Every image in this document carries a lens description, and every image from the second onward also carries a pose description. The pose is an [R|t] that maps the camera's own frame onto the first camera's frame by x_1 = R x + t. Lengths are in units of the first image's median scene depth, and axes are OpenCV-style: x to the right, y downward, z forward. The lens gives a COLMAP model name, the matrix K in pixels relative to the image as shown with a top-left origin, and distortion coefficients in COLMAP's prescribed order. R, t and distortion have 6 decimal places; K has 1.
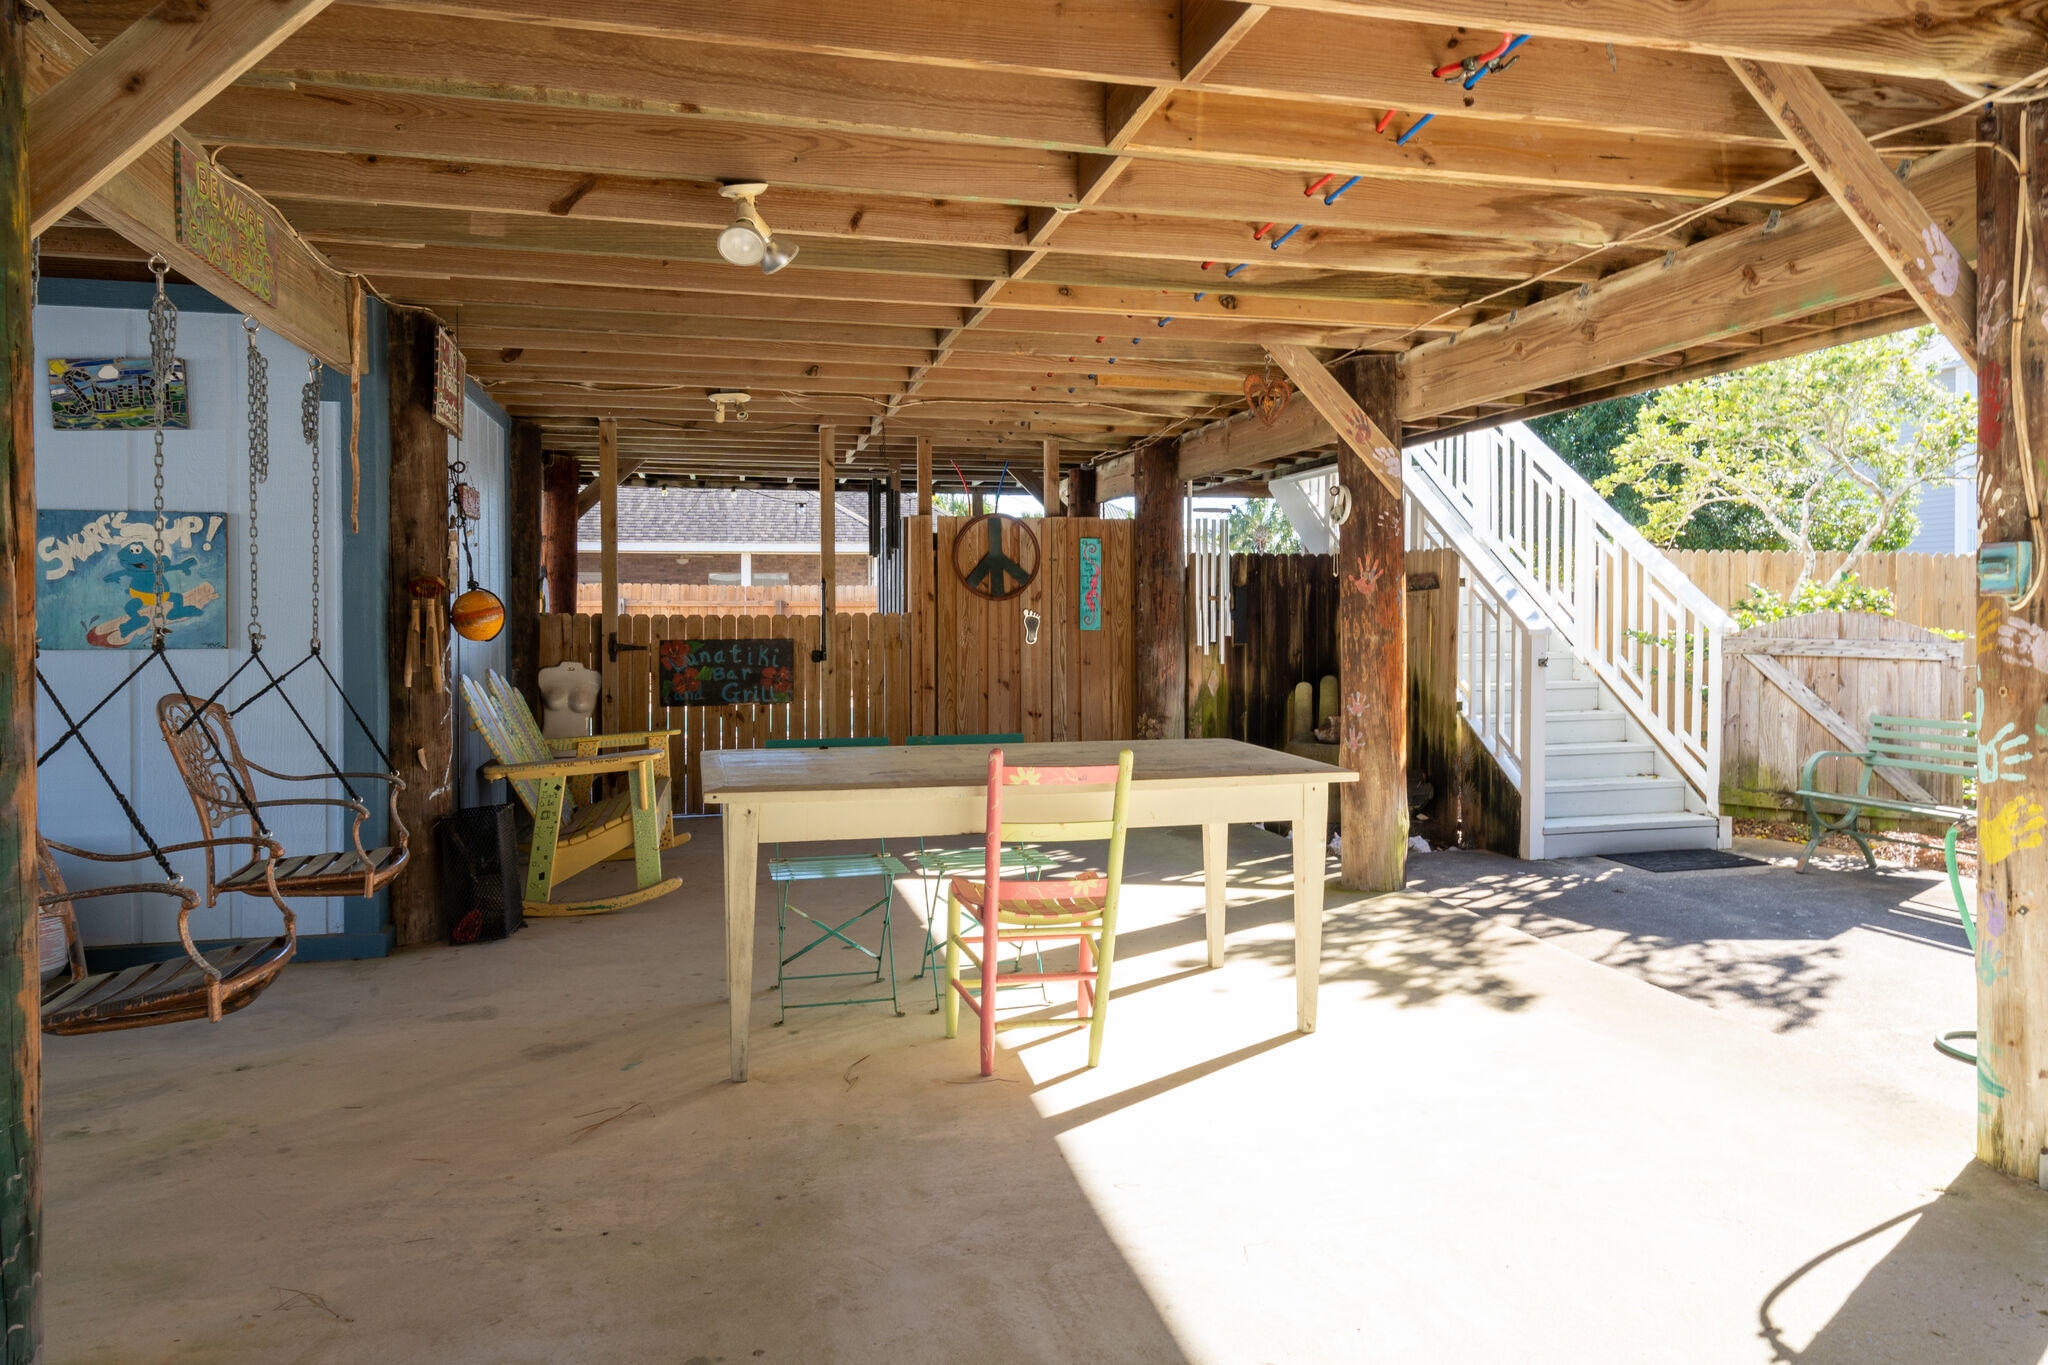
lens RADIAL K [[1268.6, 0, 1009.7], [0, 1268.6, 611.3], [0, 0, 1]] dist [0.007759, 0.004872]
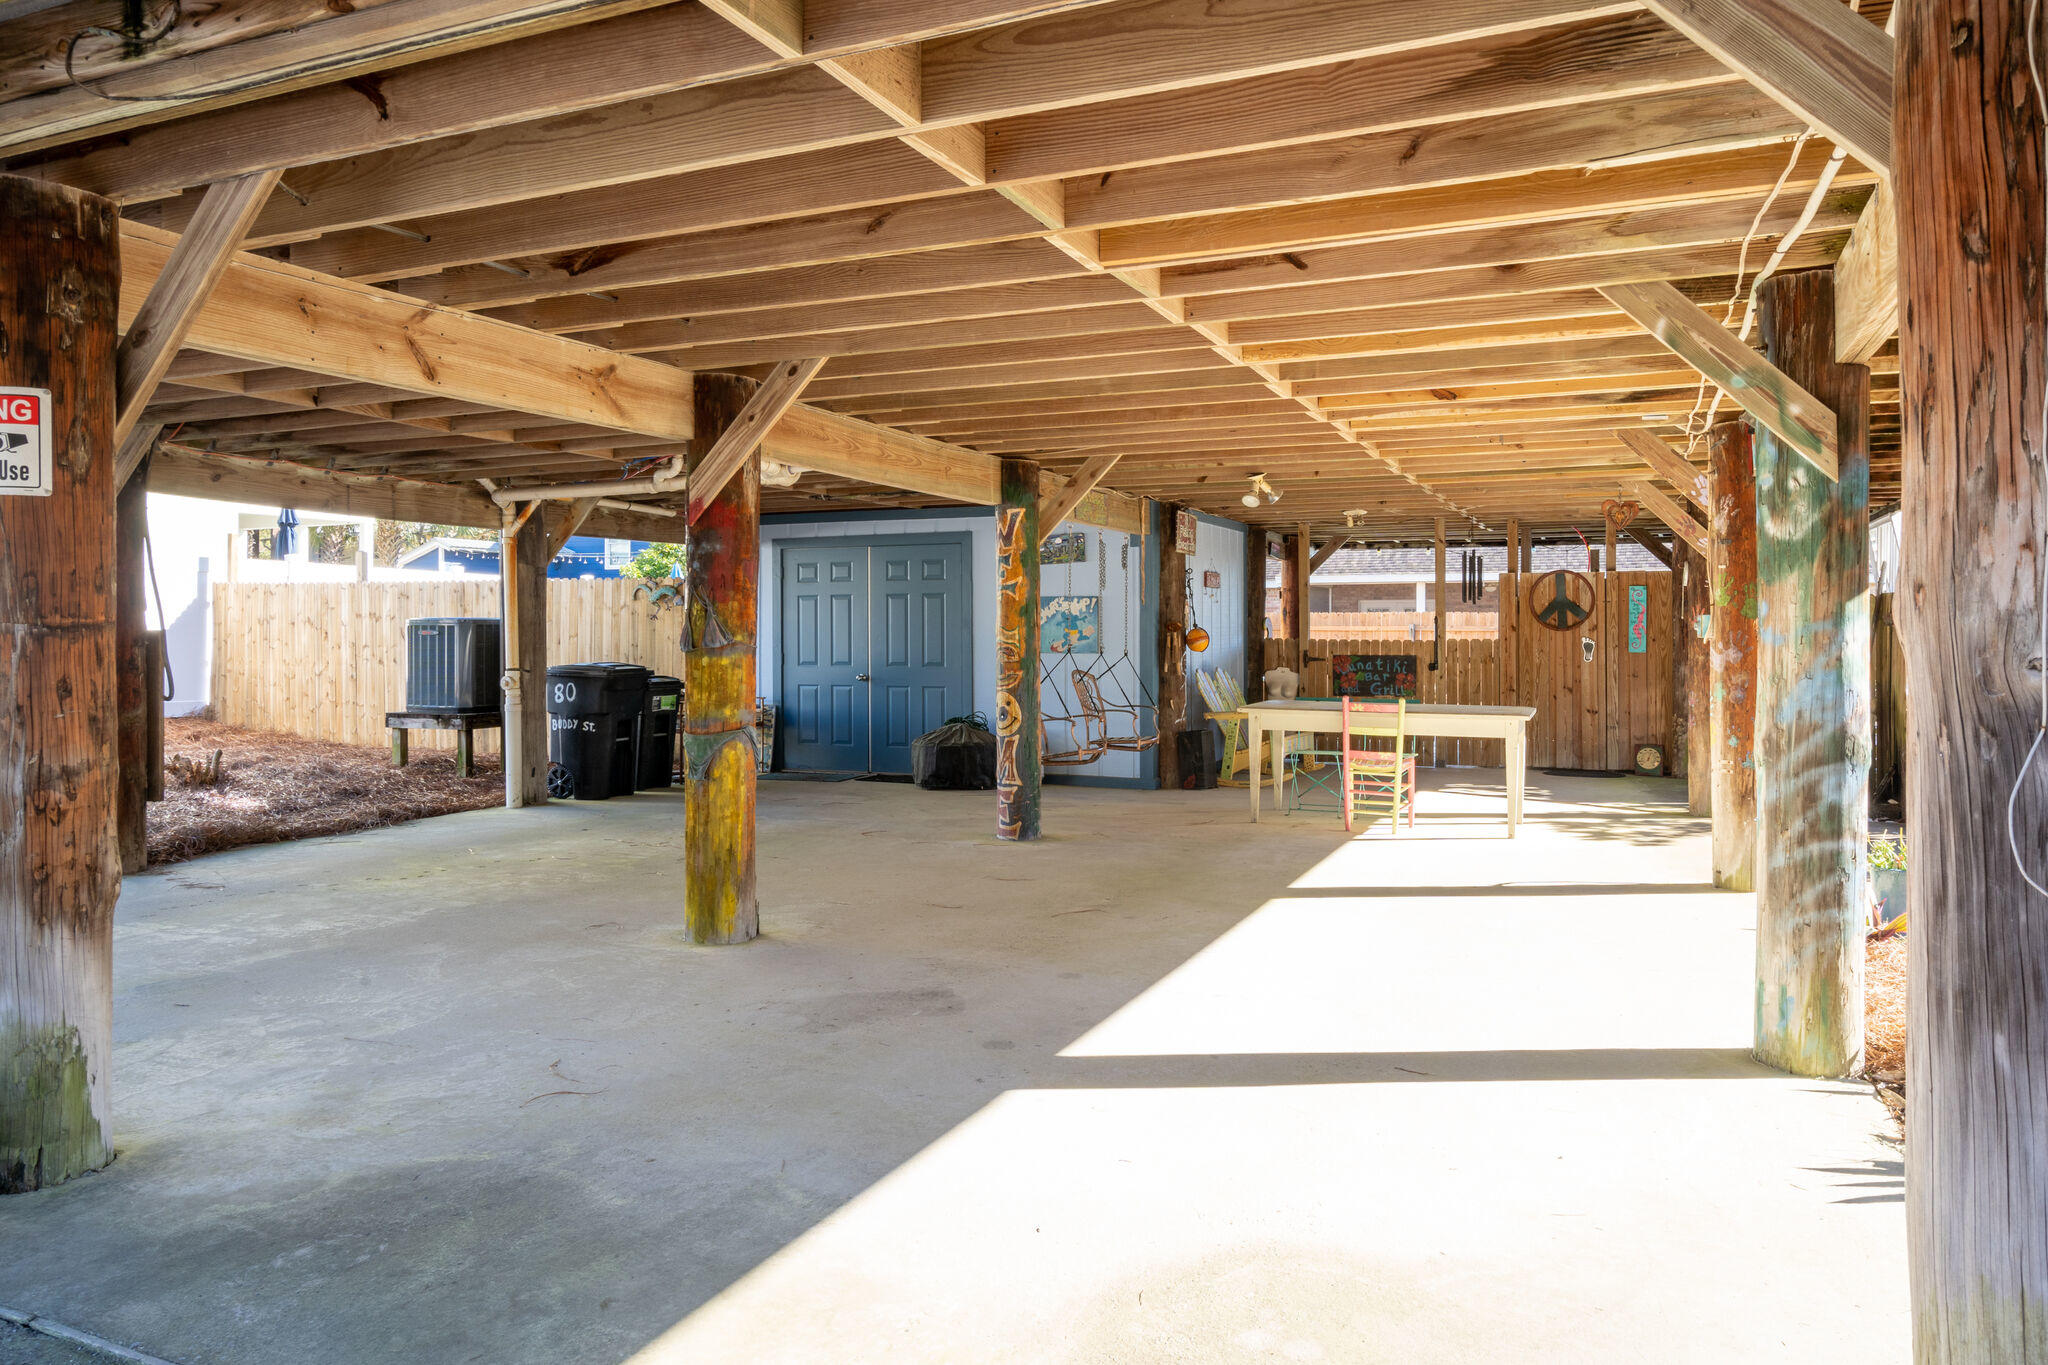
lens RADIAL K [[1363.6, 0, 1023.7], [0, 1363.6, 669.4], [0, 0, 1]] dist [-0.006219, 0.000165]
pose [[0.799057, 0.018528, -0.600969, 0.461546], [-0.002684, 0.999625, 0.027251, -0.005672], [0.601249, -0.020162, 0.798808, -0.640758]]
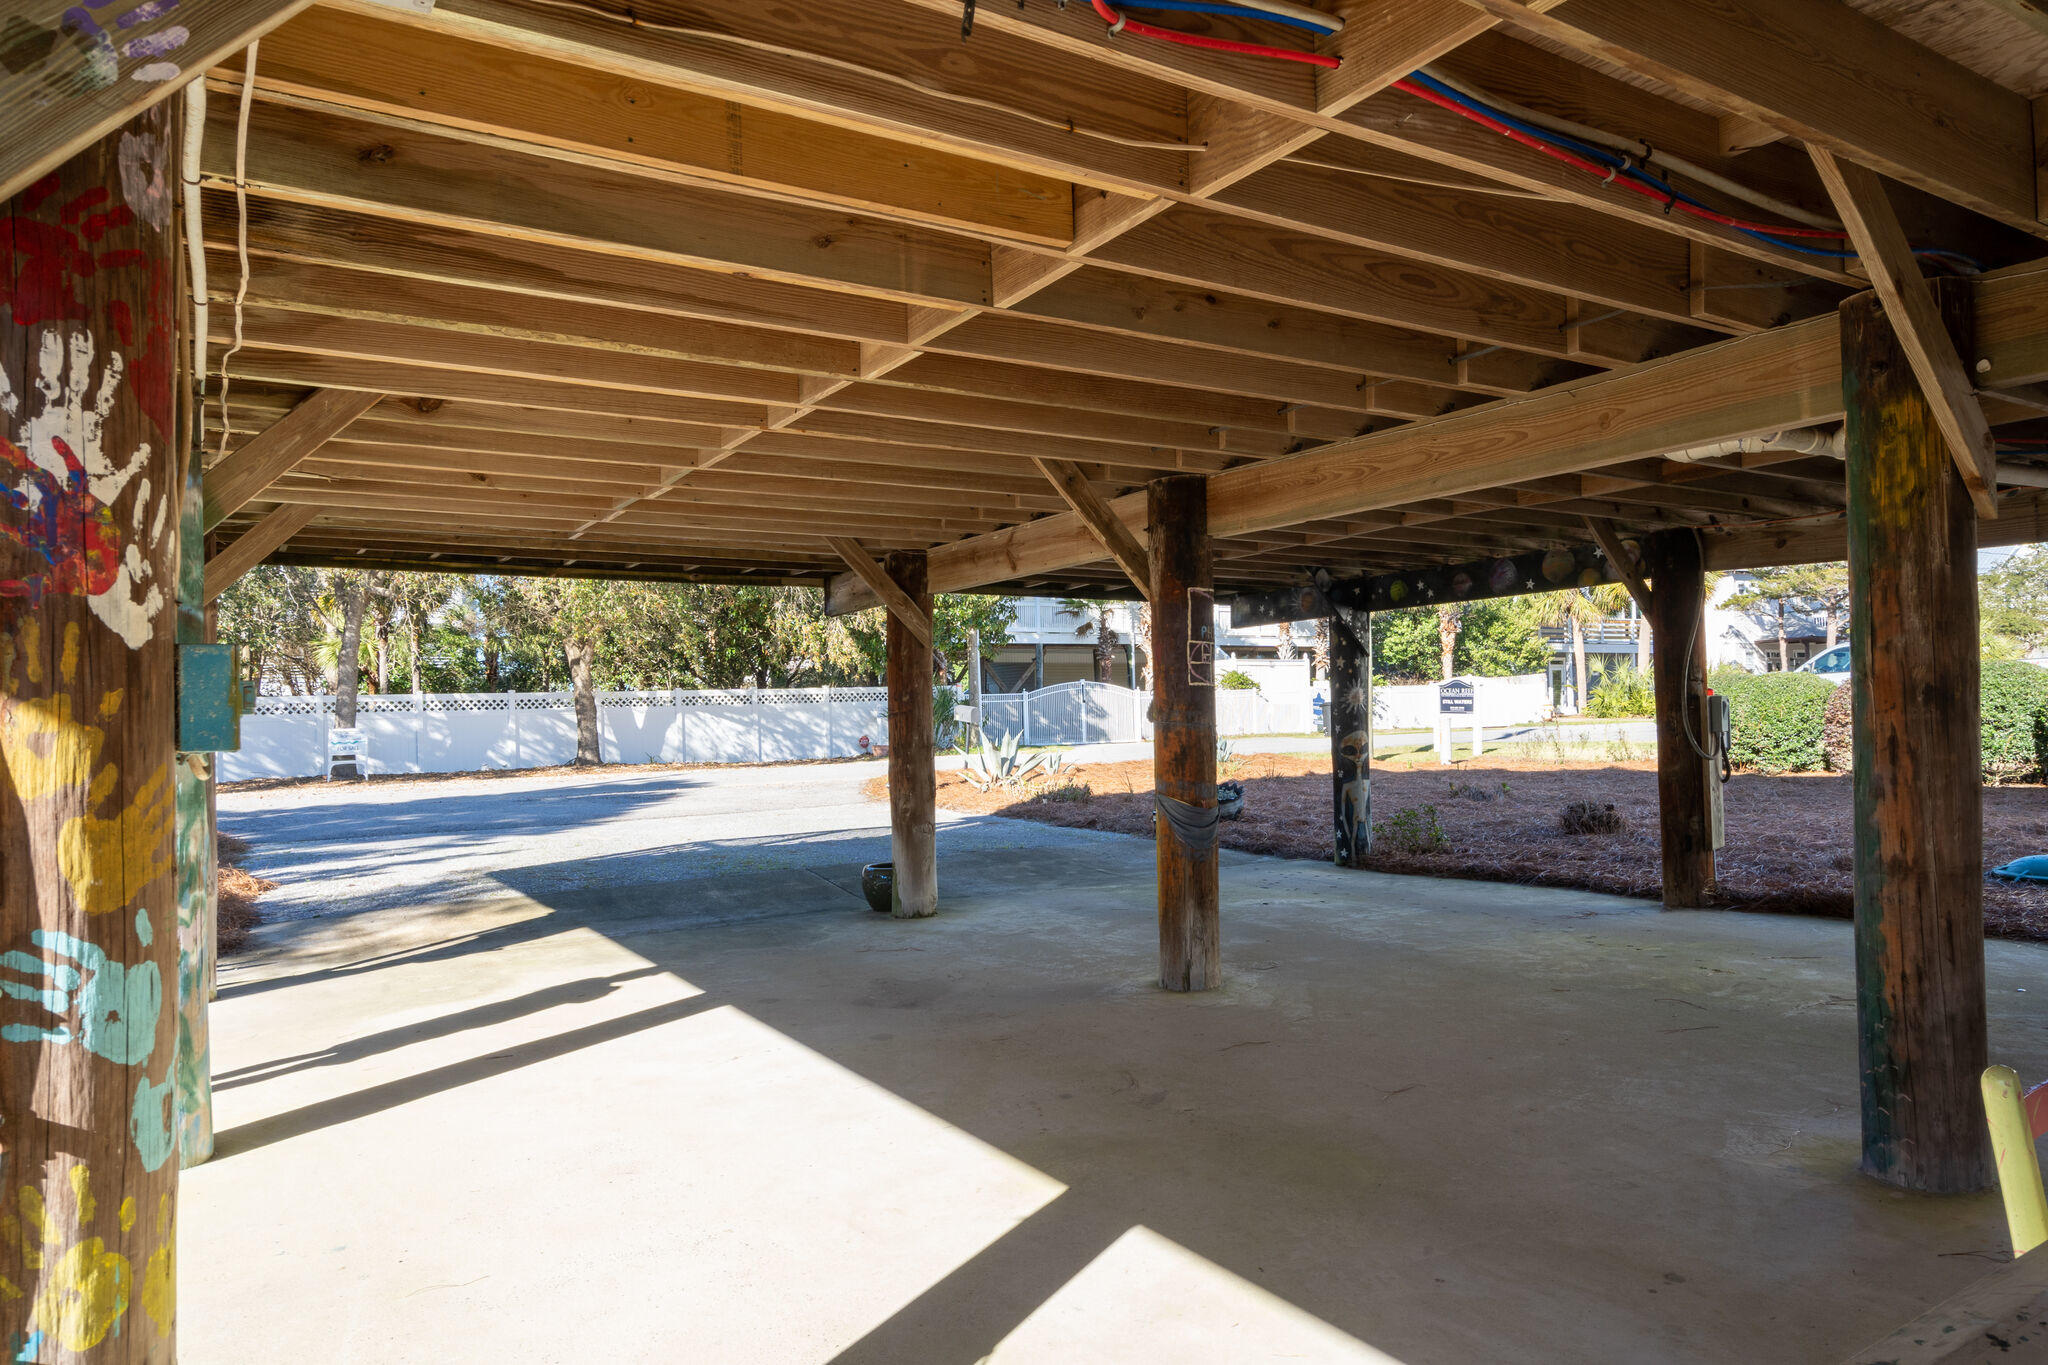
lens RADIAL K [[1293.6, 0, 1019.7], [0, 1293.6, 689.1], [0, 0, 1]] dist [0.009164, -0.000674]
pose [[-0.943078, 0.018128, -0.332076, 0.230521], [0.025928, 0.999482, -0.019074, -0.006307], [0.331559, -0.026598, -0.943060, 0.563127]]
